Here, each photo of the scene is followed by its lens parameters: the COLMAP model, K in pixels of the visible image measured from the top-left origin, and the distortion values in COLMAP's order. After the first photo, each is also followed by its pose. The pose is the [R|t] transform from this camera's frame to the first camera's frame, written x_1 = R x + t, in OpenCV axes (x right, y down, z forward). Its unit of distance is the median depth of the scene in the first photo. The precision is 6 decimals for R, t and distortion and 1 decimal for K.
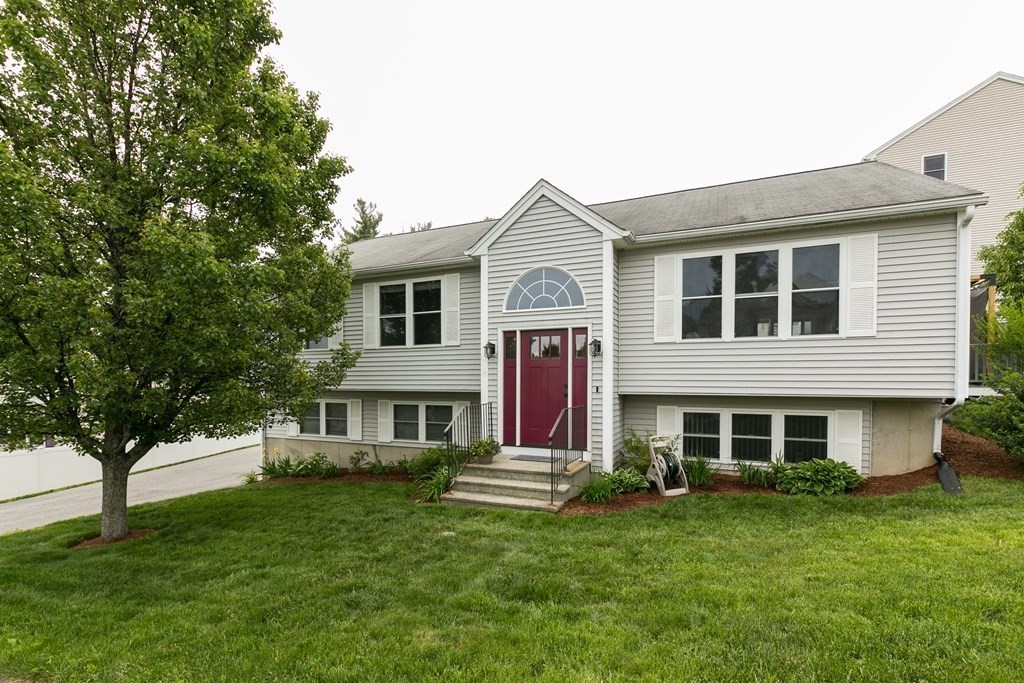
lens RADIAL K [[483.5, 0, 507.3], [0, 483.5, 377.9], [0, 0, 1]] dist [0.003100, 0.000127]
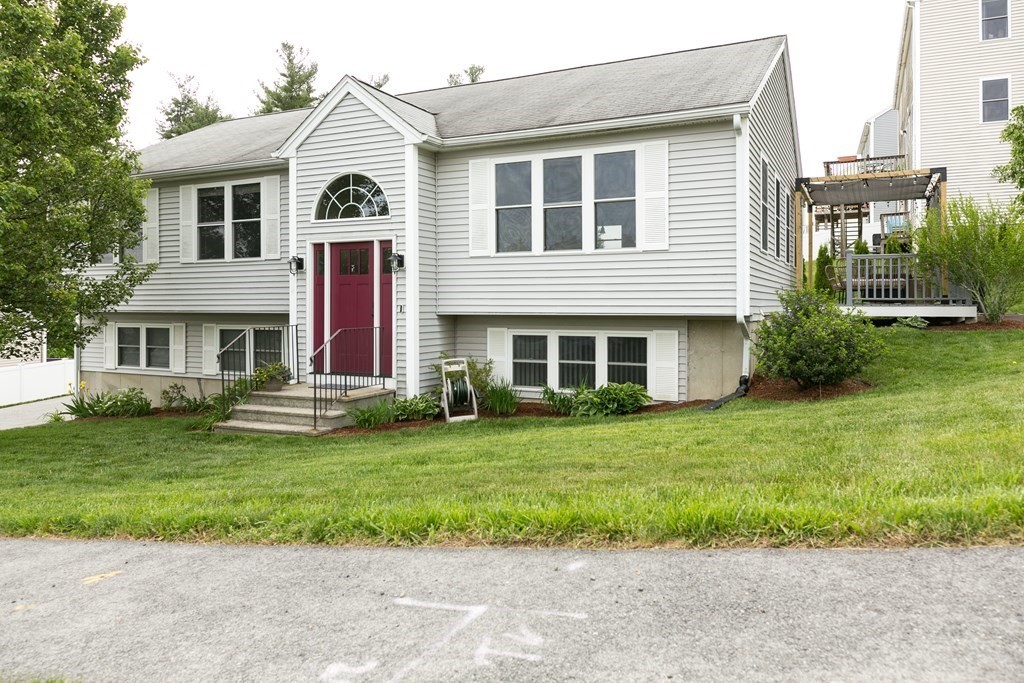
lens RADIAL K [[730.2, 0, 513.6], [0, 730.2, 287.1], [0, 0, 1]] dist [0.049195, -0.098336]
pose [[0.999610, -0.004038, -0.027629, 0.415908], [0.003623, 0.999880, -0.015076, 0.004484], [0.027686, 0.014970, 0.999505, -0.342772]]
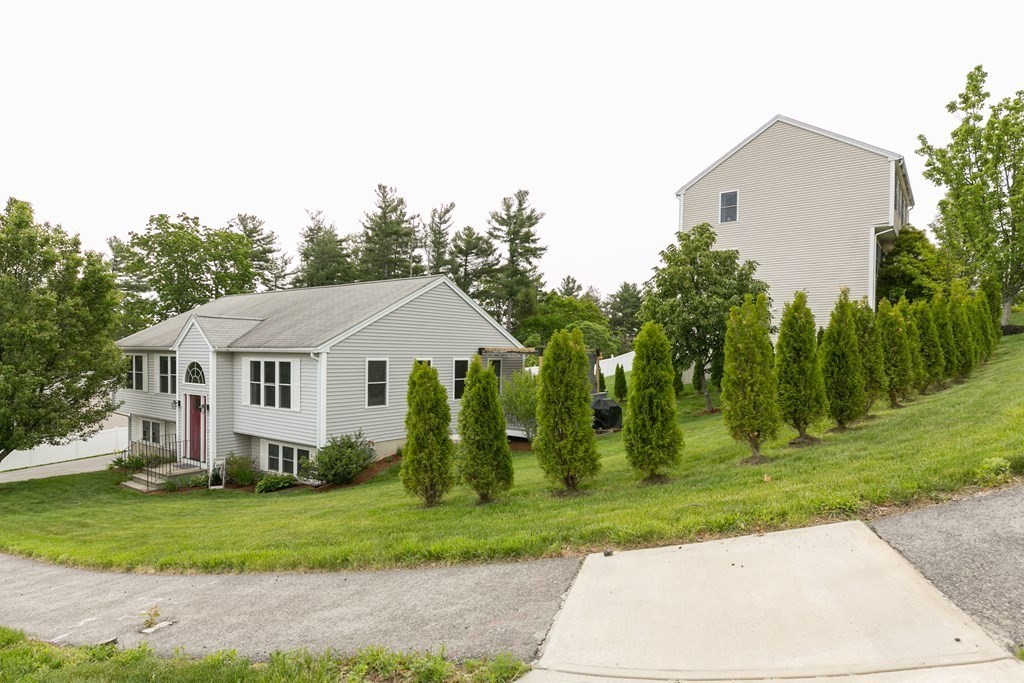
lens RADIAL K [[584.7, 0, 512.0], [0, 584.7, 341.5], [0, 0, 1]] dist [0.000910, 0.000324]
pose [[0.977195, -0.000607, -0.212341, 1.721784], [-0.001534, 0.999950, -0.009916, -0.284148], [0.212336, 0.010015, 0.977145, -0.906708]]
